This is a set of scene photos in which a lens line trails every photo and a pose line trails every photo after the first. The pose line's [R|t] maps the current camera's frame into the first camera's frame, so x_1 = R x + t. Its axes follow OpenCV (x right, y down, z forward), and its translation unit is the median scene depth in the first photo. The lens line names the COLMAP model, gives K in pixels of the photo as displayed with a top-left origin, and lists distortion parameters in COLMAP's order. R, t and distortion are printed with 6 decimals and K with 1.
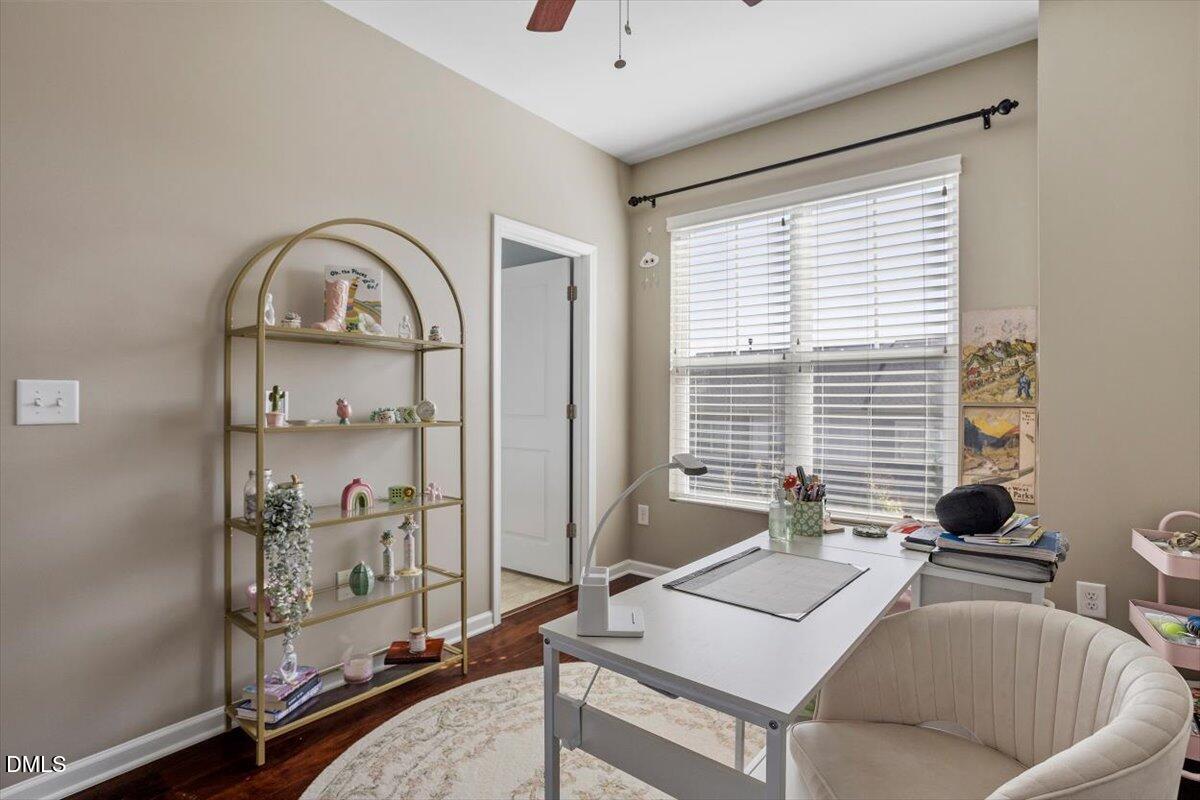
lens RADIAL K [[584.3, 0, 602.2], [0, 584.3, 385.5], [0, 0, 1]] dist [-0.061409, 0.038985]
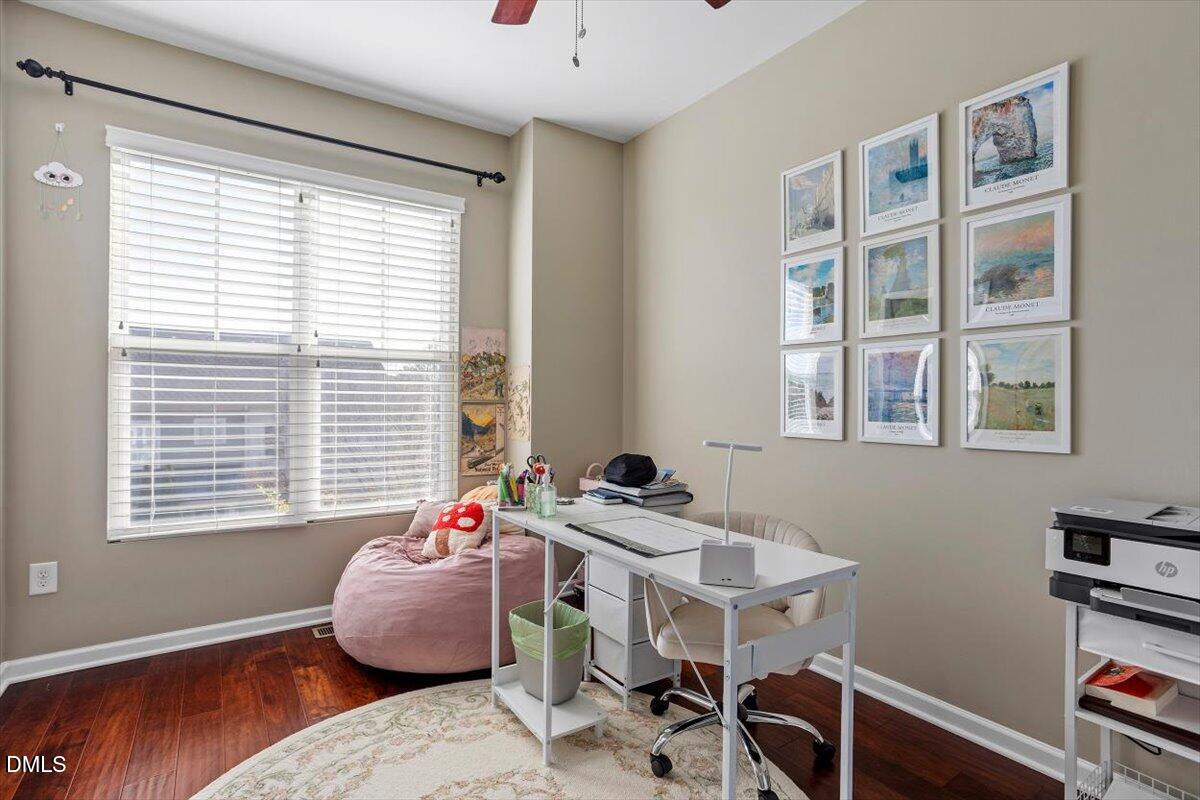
lens RADIAL K [[584.3, 0, 602.2], [0, 584.3, 385.5], [0, 0, 1]] dist [-0.061409, 0.038985]
pose [[0.288551, 0.023745, 0.957170, -0.419468], [-0.028394, 0.999465, -0.016235, 0.009339], [-0.957043, -0.022493, 0.289071, 0.304021]]
